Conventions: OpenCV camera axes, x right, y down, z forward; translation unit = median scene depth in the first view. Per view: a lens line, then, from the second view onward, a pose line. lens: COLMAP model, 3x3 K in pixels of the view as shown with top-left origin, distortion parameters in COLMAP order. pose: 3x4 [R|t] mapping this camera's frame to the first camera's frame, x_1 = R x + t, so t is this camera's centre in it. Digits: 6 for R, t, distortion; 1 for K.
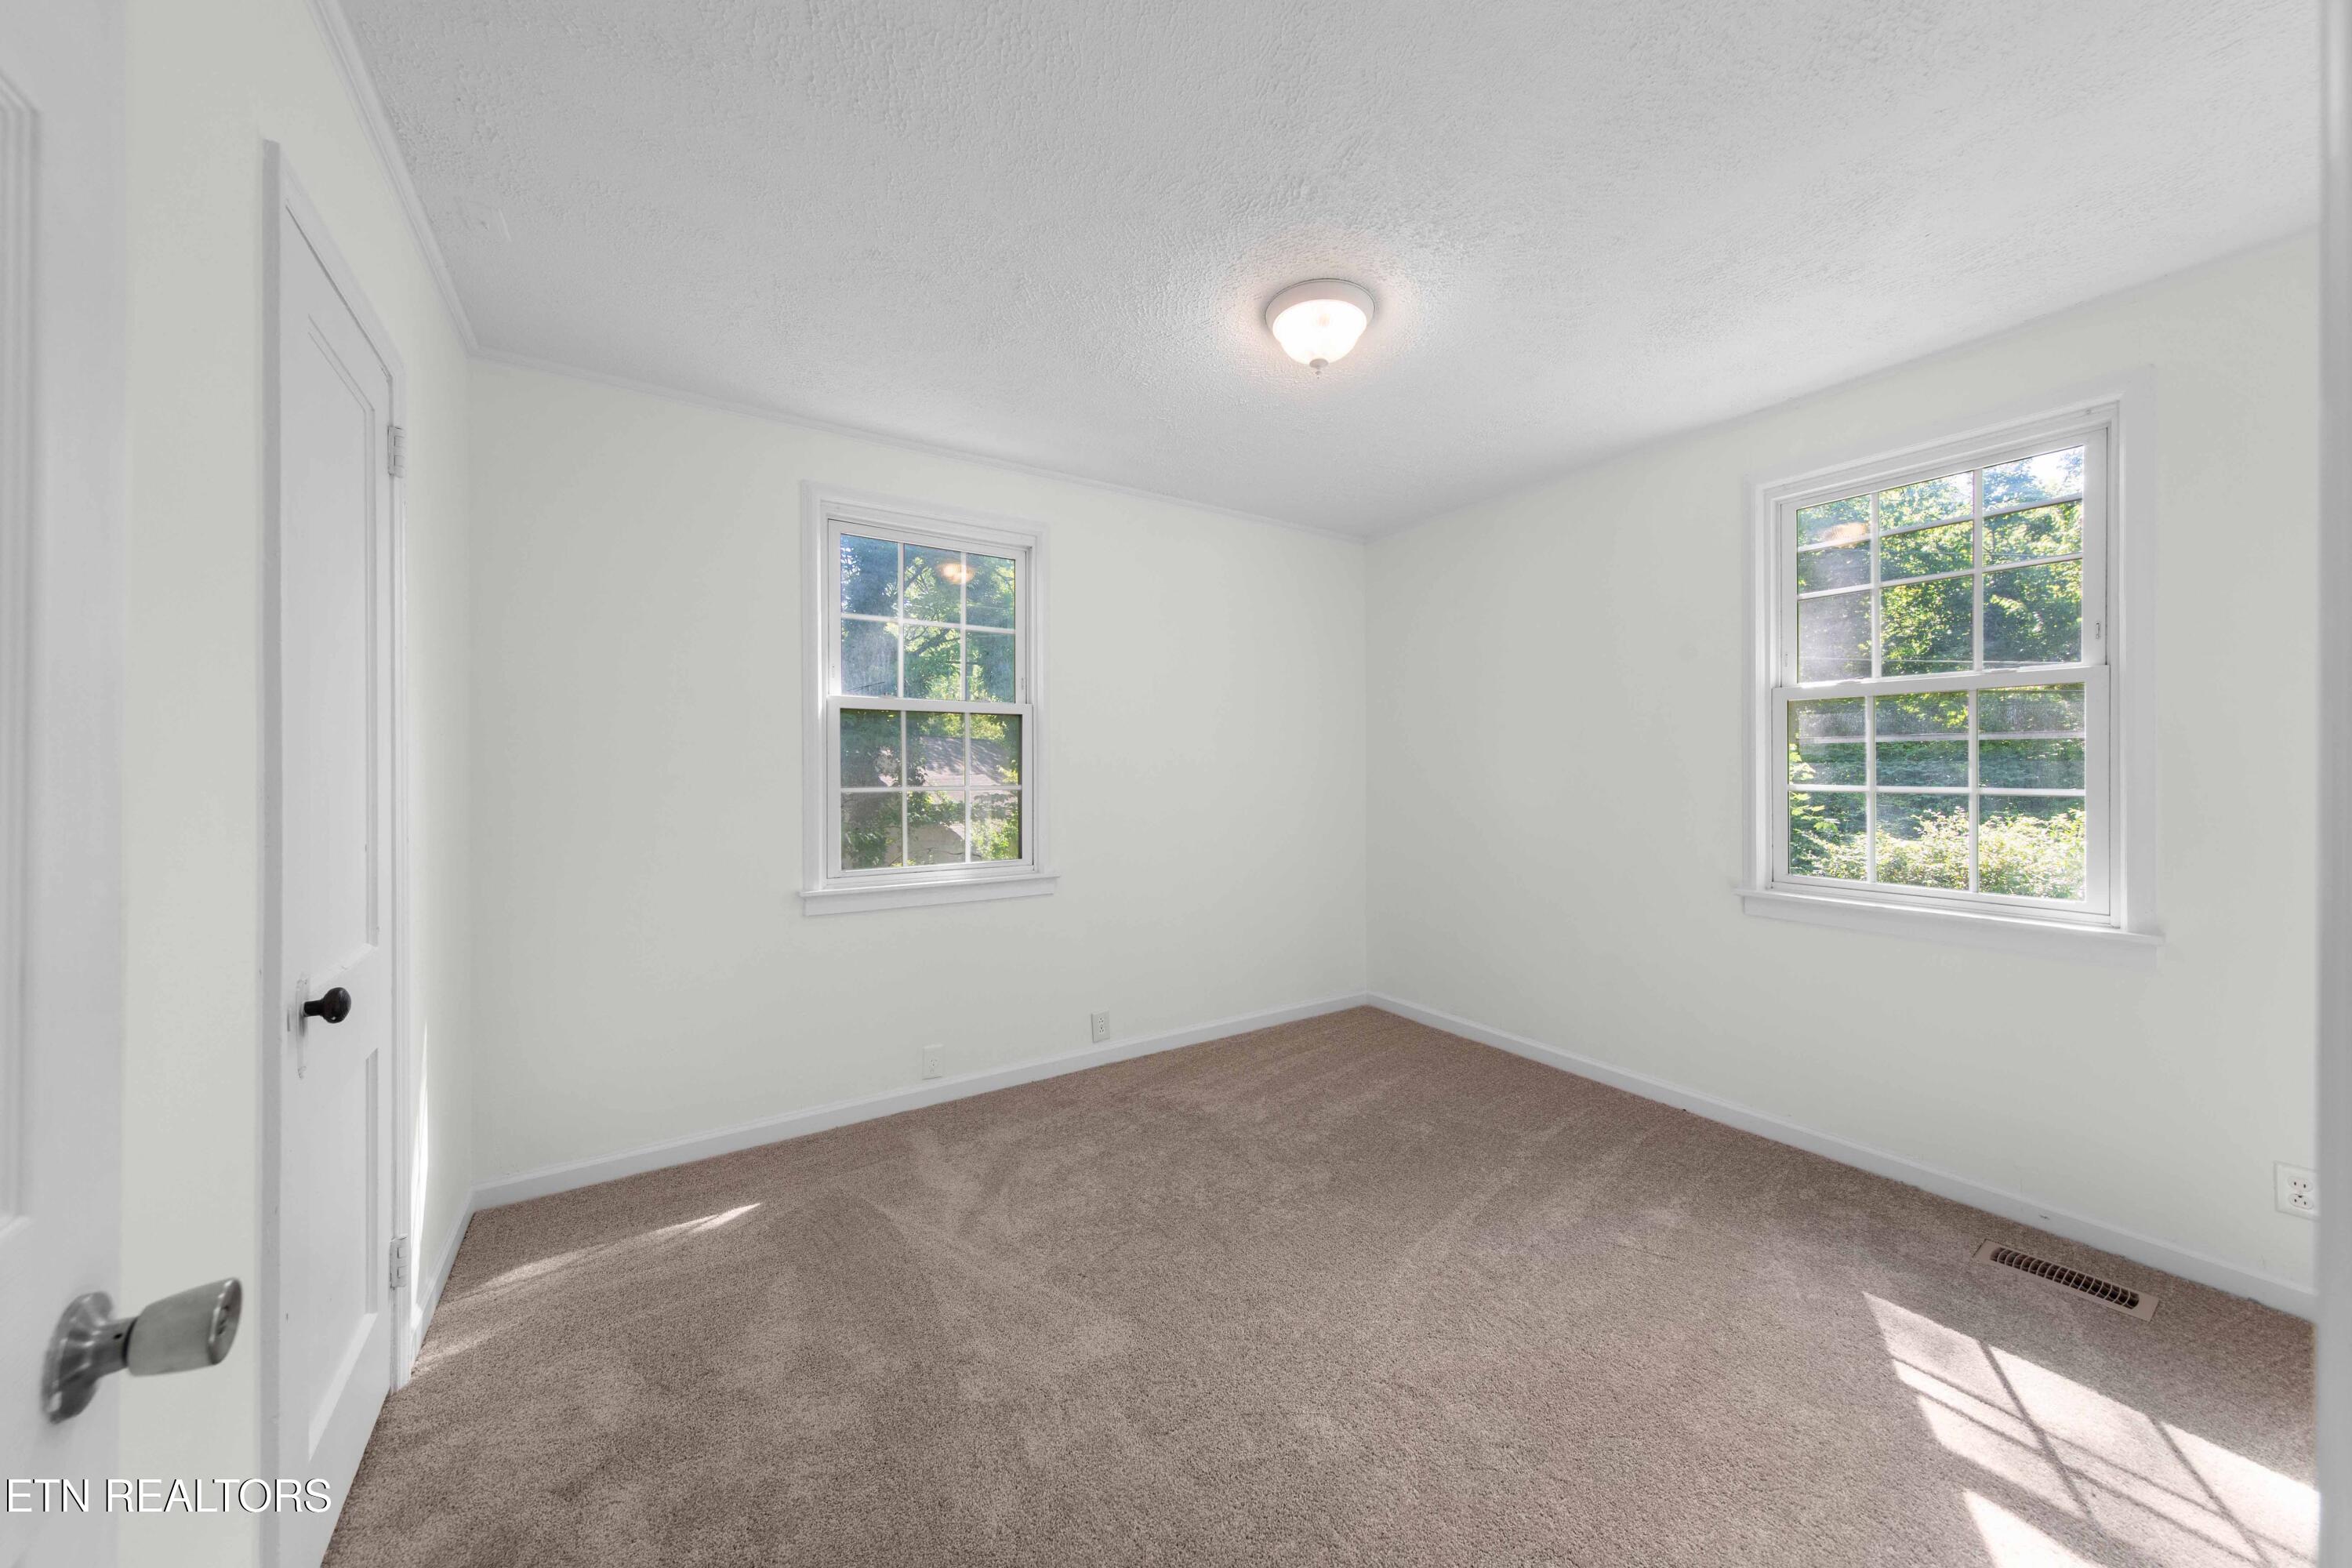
lens RADIAL K [[783.4, 0, 1181.0], [0, 783.4, 765.4], [0, 0, 1]] dist [0.007074, -0.000072]
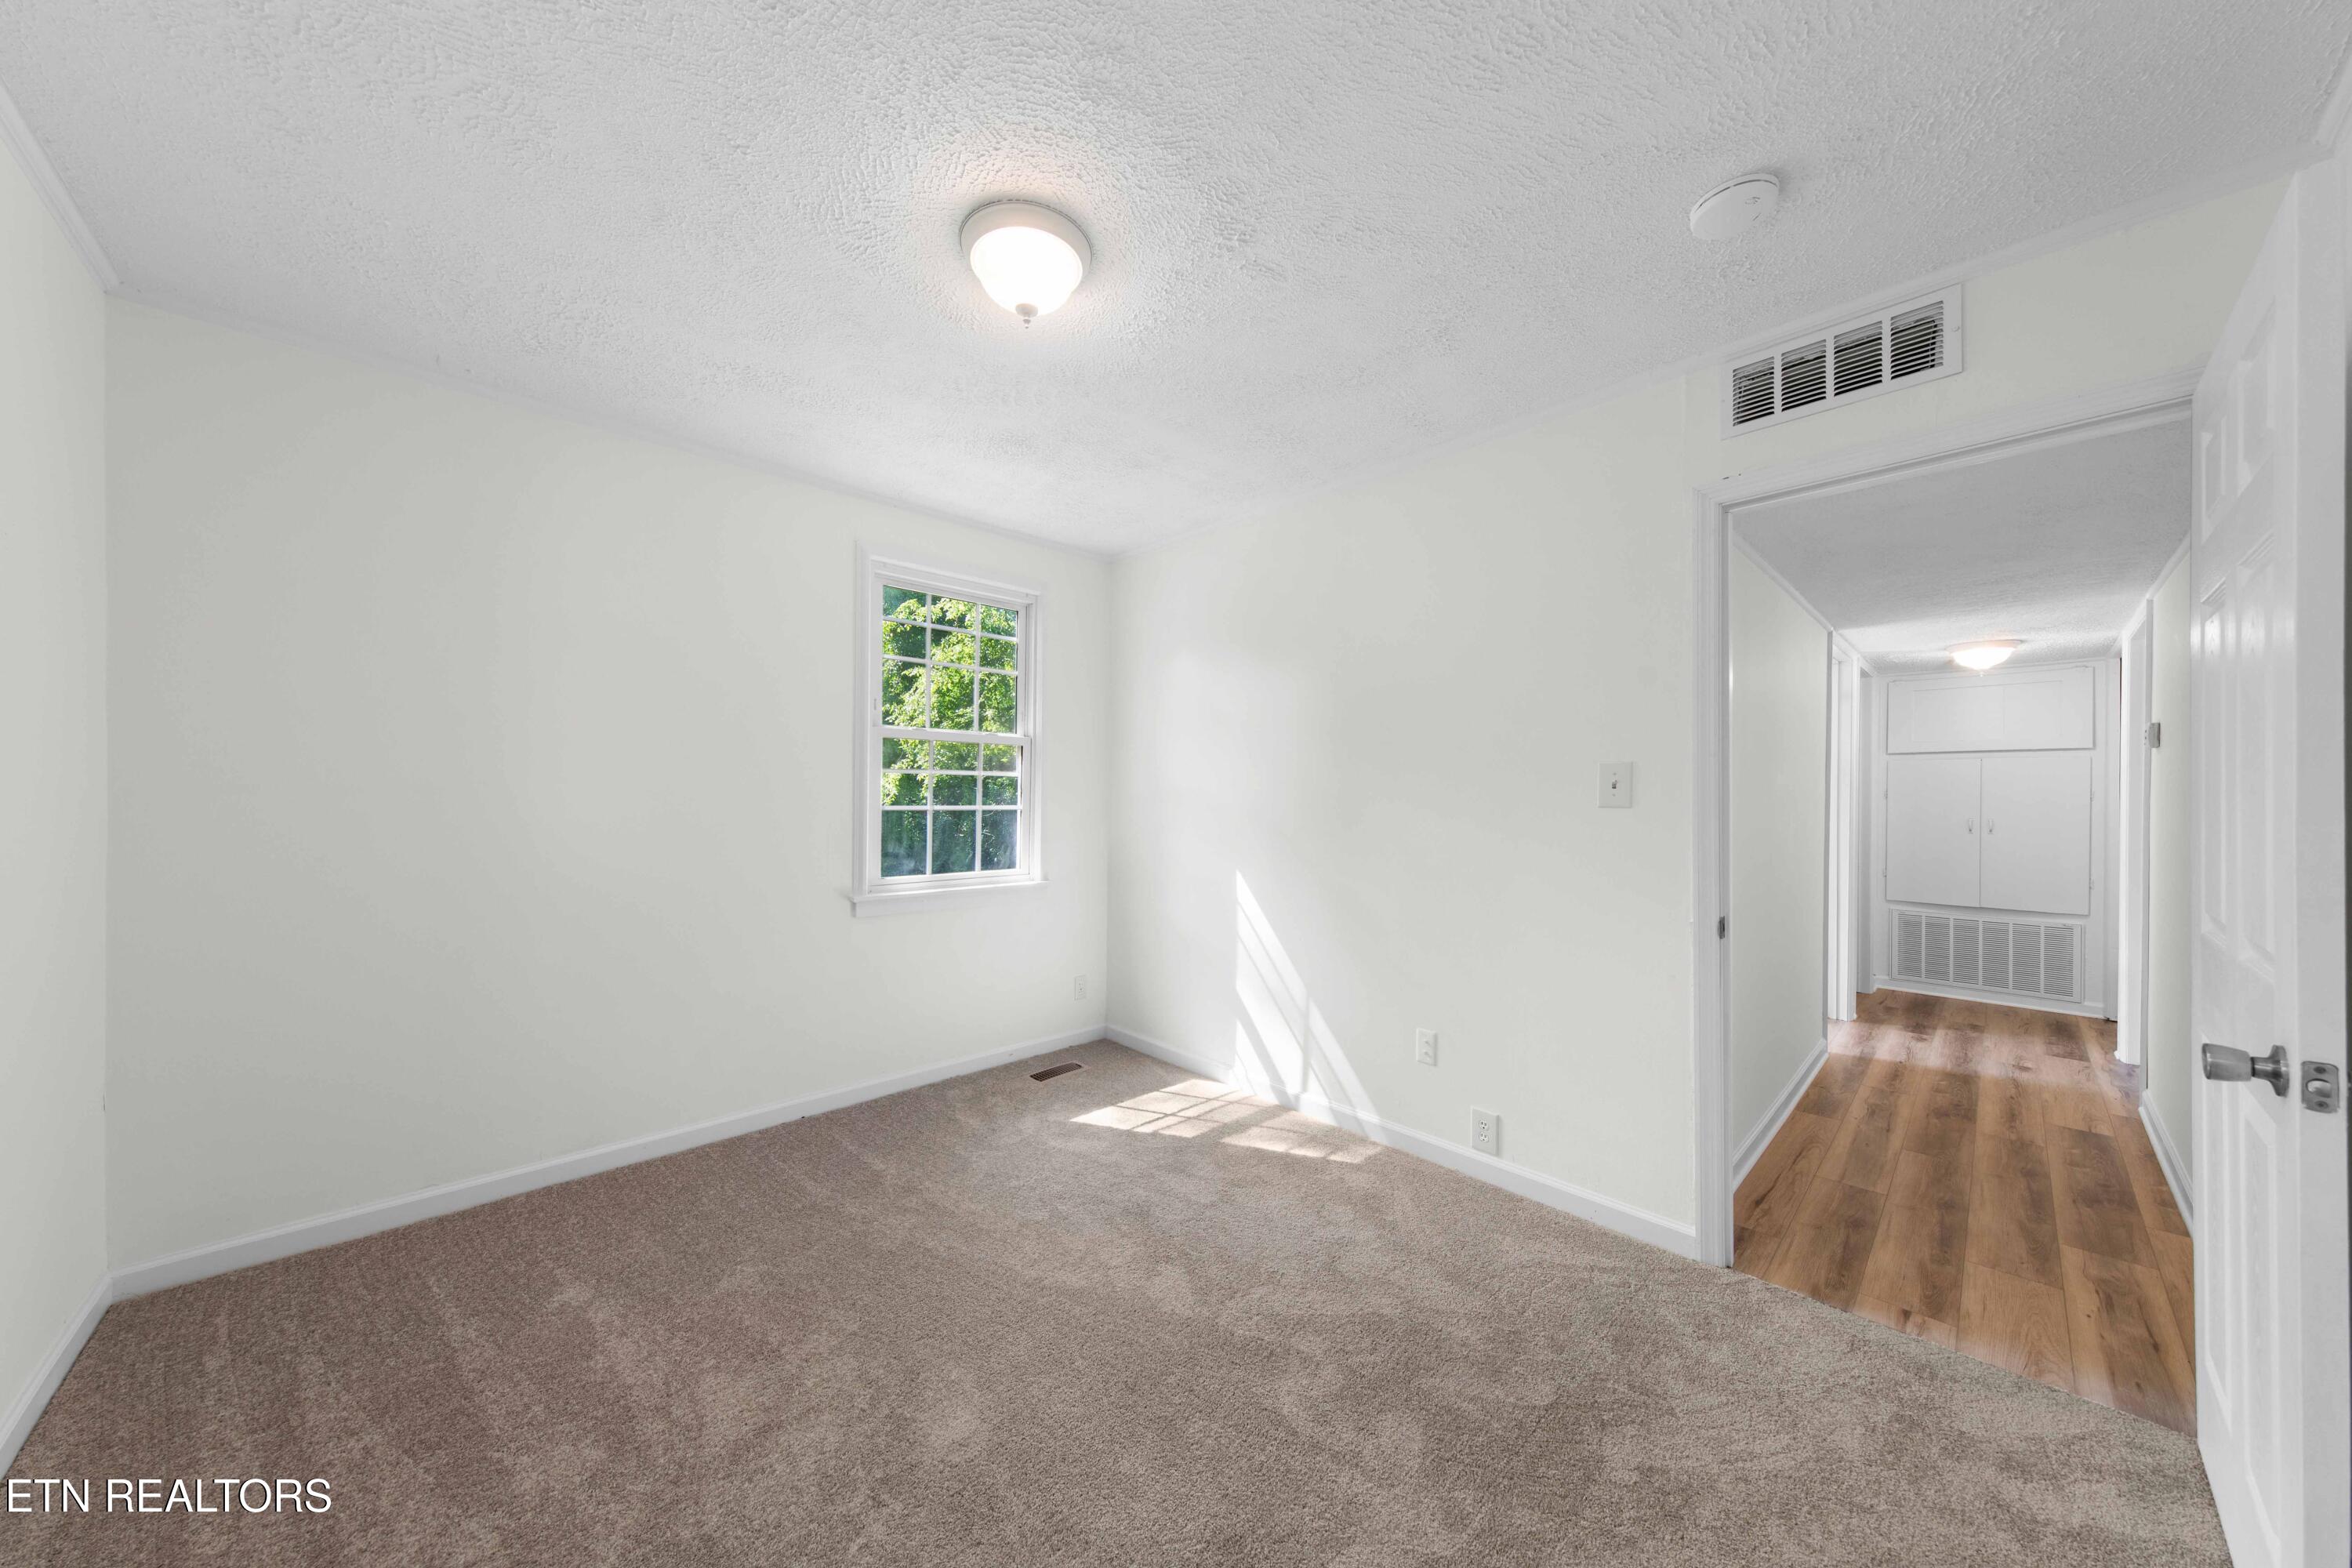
lens RADIAL K [[800.8, 0, 1179.4], [0, 800.8, 799.1], [0, 0, 1]] dist [0.006794, -0.000067]
pose [[-0.189057, -0.009230, 0.981923, -0.582033], [-0.016728, 0.999841, 0.006177, -0.001499], [-0.981824, -0.015257, -0.189181, 0.829657]]
